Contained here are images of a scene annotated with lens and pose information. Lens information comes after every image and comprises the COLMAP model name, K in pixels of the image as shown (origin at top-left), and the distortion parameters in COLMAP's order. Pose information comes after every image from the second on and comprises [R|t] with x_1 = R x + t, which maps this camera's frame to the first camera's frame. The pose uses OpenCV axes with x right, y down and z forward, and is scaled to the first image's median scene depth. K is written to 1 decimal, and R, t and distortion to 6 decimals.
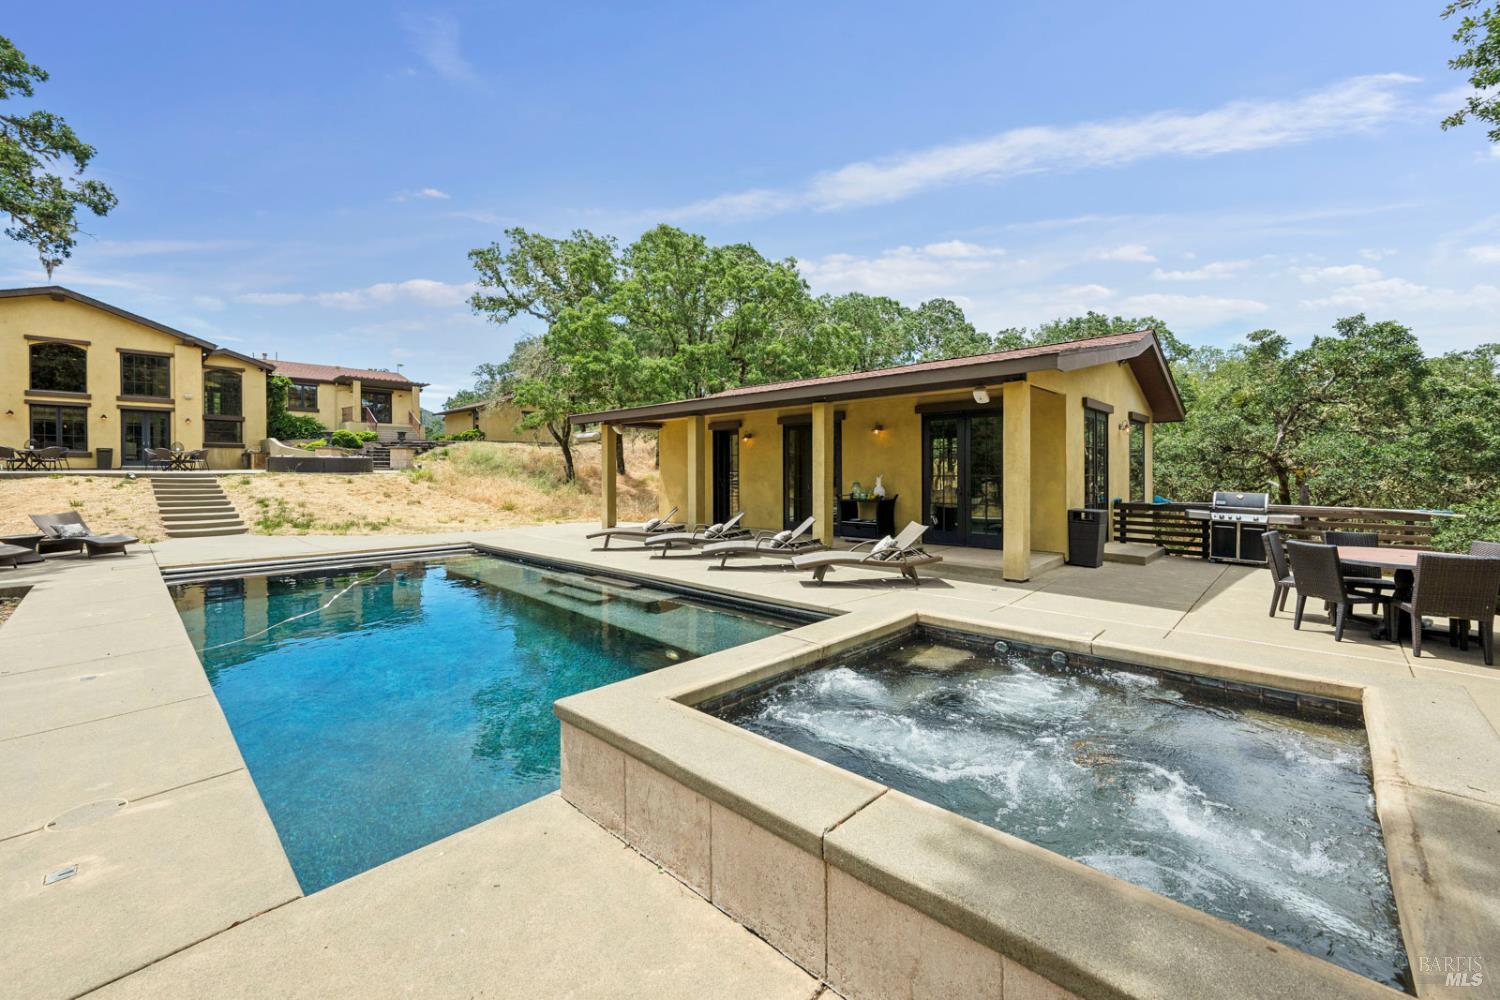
lens RADIAL K [[599.7, 0, 749.4], [0, 599.7, 483.1], [0, 0, 1]] dist [-0.002124, -0.000427]
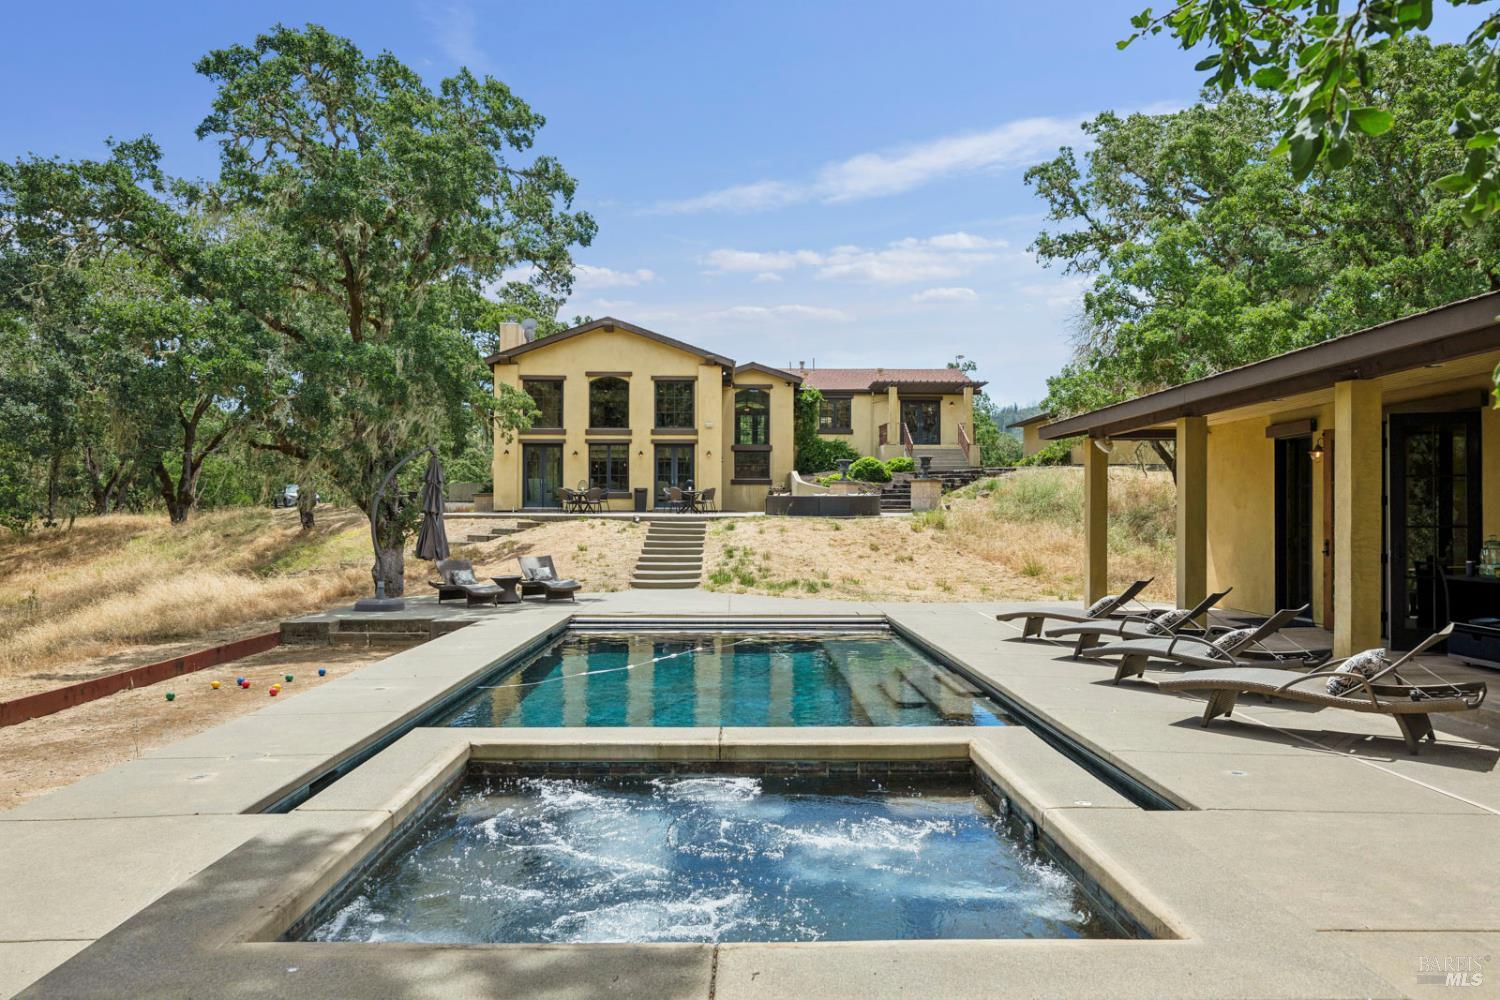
lens RADIAL K [[1044.6, 0, 750.4], [0, 1044.6, 524.7], [0, 0, 1]] dist [0.001072, -0.000044]
pose [[0.703110, 0.008206, -0.711033, 0.150752], [-0.014344, 0.999894, -0.002644, -0.001437], [0.710936, 0.012058, 0.703153, 0.009102]]
